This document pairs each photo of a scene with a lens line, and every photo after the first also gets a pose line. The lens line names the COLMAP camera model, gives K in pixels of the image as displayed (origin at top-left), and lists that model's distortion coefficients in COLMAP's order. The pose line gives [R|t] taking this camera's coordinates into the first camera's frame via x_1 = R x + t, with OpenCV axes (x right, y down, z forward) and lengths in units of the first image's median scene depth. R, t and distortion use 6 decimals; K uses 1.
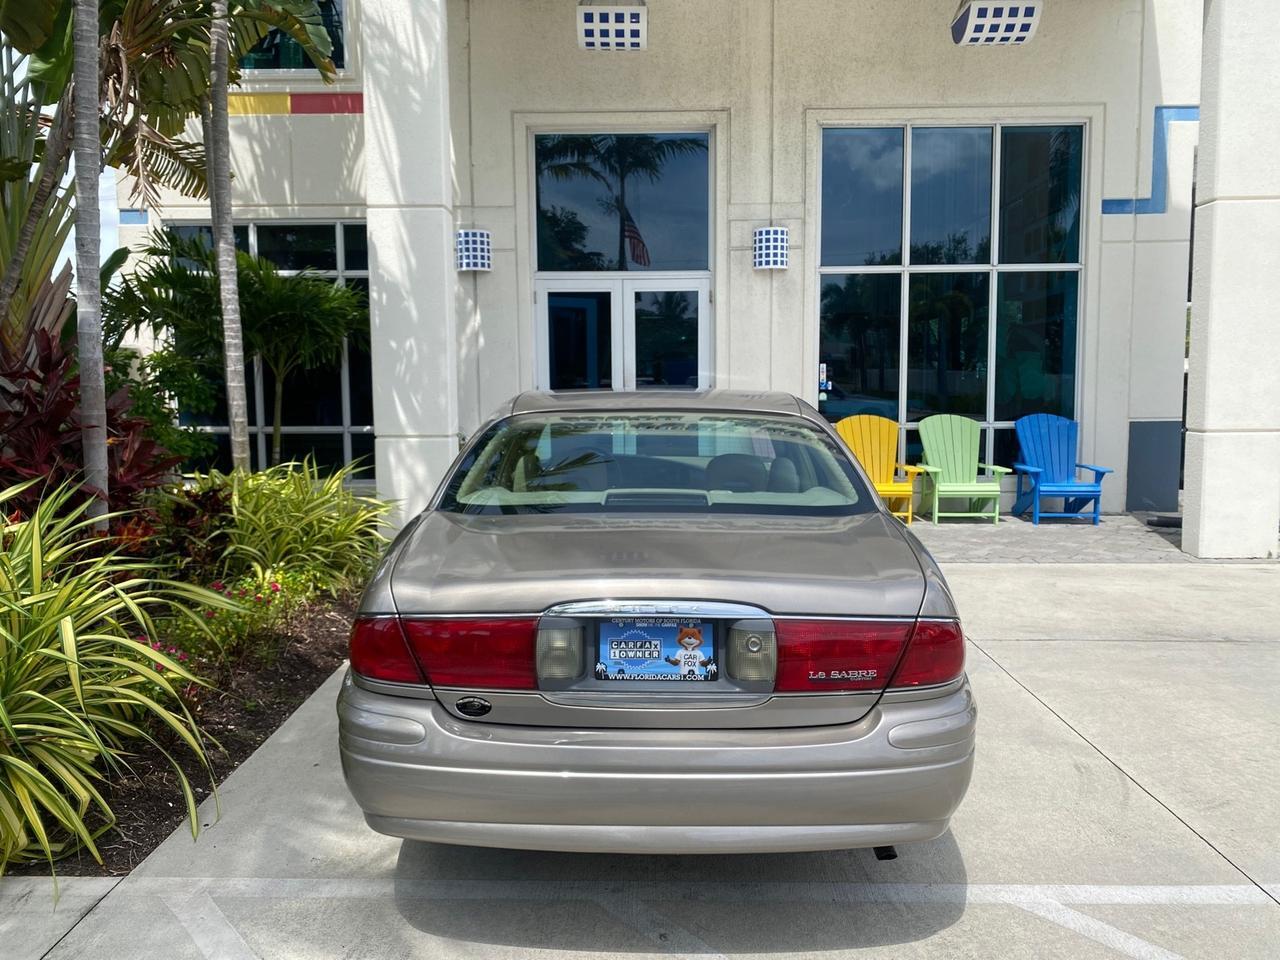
lens RADIAL K [[987.8, 0, 644.9], [0, 987.8, 476.6], [0, 0, 1]] dist [0.005482, 0.000364]
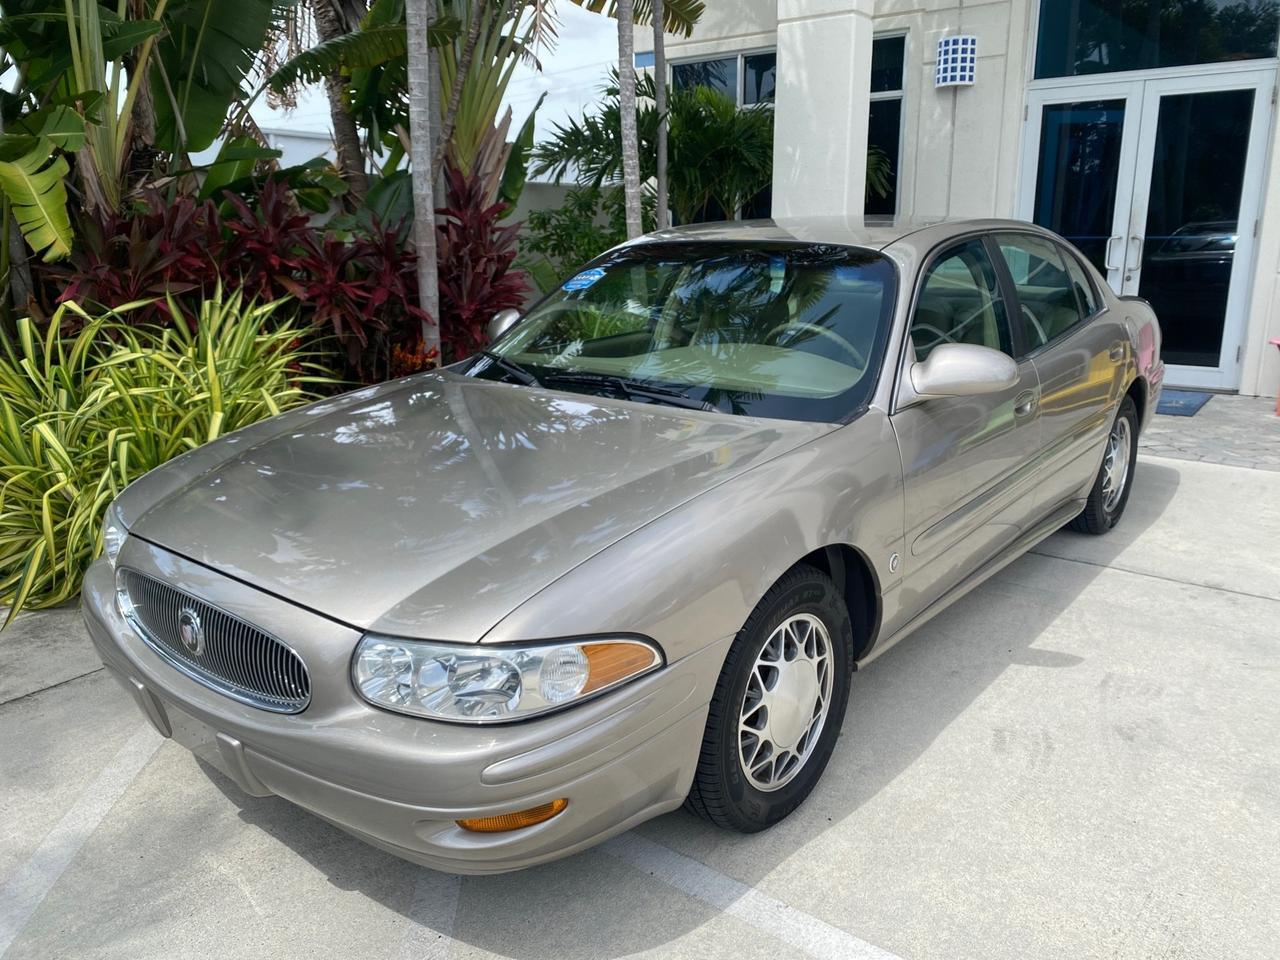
lens RADIAL K [[989.7, 0, 642.6], [0, 989.7, 472.5], [0, 0, 1]] dist [-0.005646, 0.014773]
pose [[0.794050, 0.147308, -0.589733, 0.194656], [-0.055551, 0.983717, 0.170925, -0.008231], [0.605309, -0.102963, 0.789304, 0.126540]]
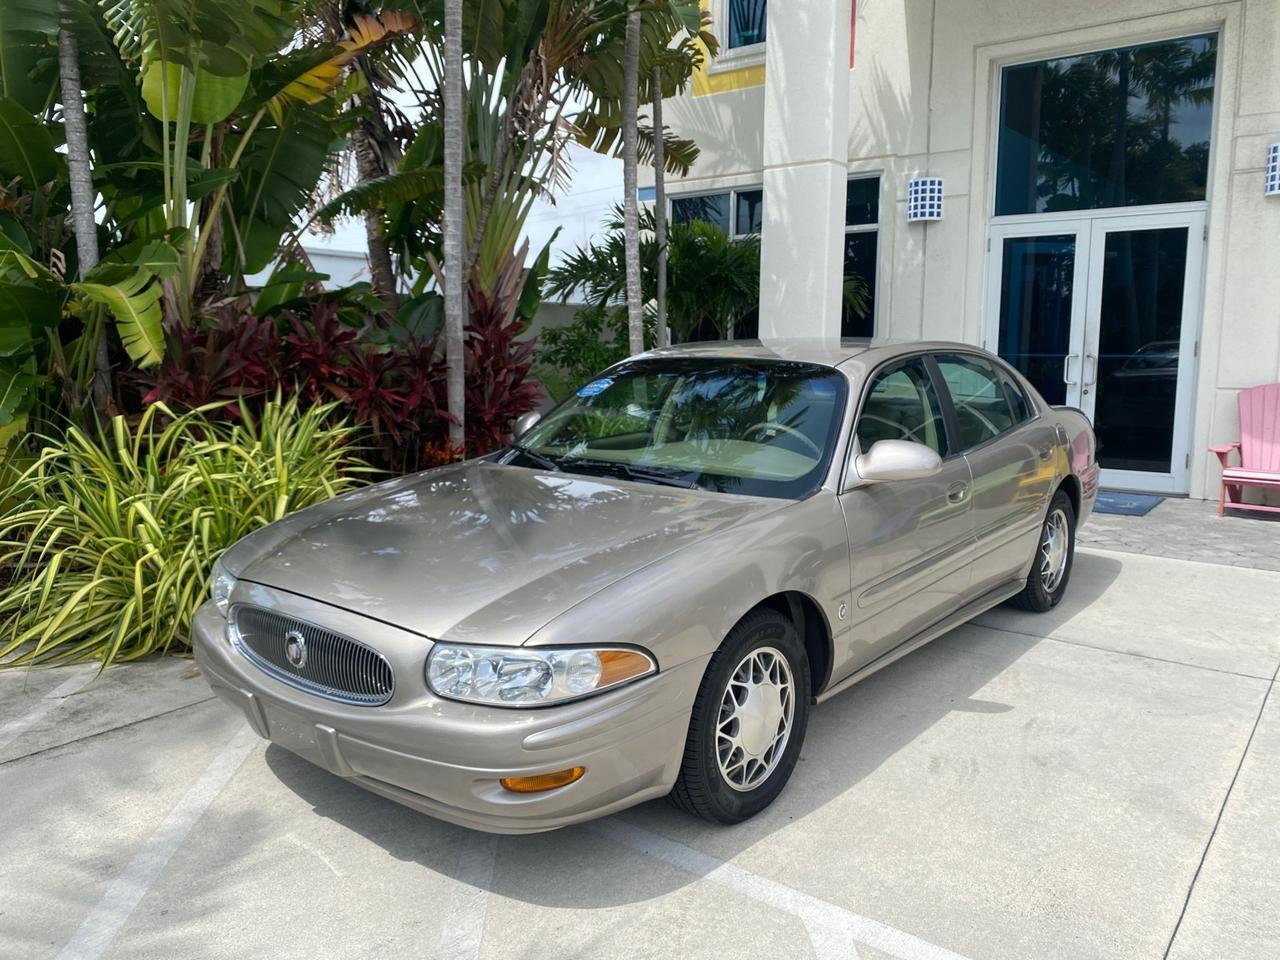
lens RADIAL K [[987.8, 0, 644.9], [0, 987.8, 476.6], [0, 0, 1]] dist [0.005482, 0.000364]
pose [[0.794773, 0.091411, -0.599983, 0.241531], [-0.064532, 0.995716, 0.066220, -0.005487], [0.603466, -0.013912, 0.797267, 0.064997]]
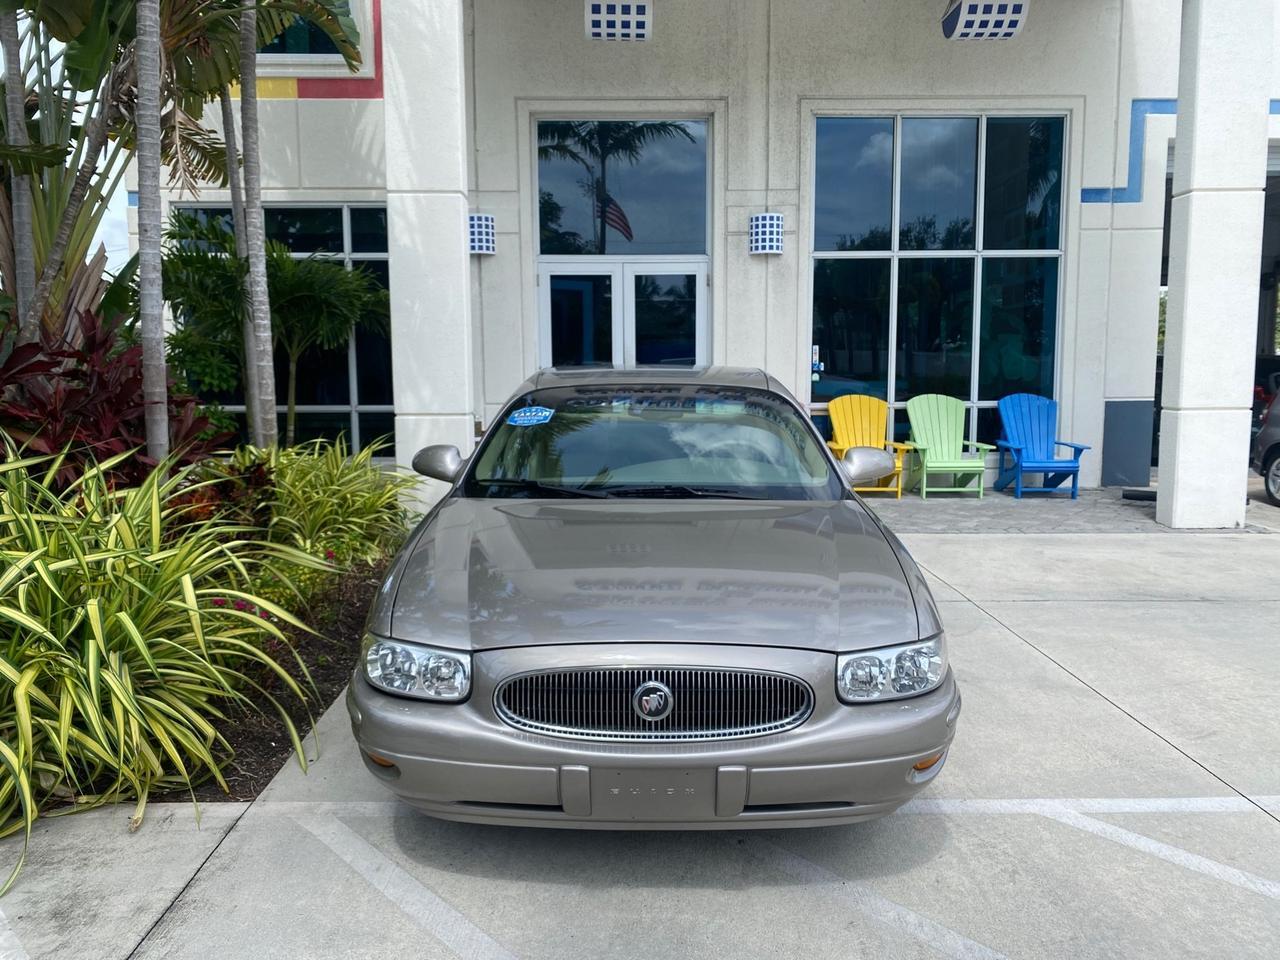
lens RADIAL K [[987.8, 0, 644.9], [0, 987.8, 476.6], [0, 0, 1]] dist [0.005482, 0.000364]
pose [[0.999462, -0.002339, 0.032704, -0.038792], [0.001746, 0.999834, 0.018133, 0.005570], [-0.032741, -0.018066, 0.999301, -0.041099]]
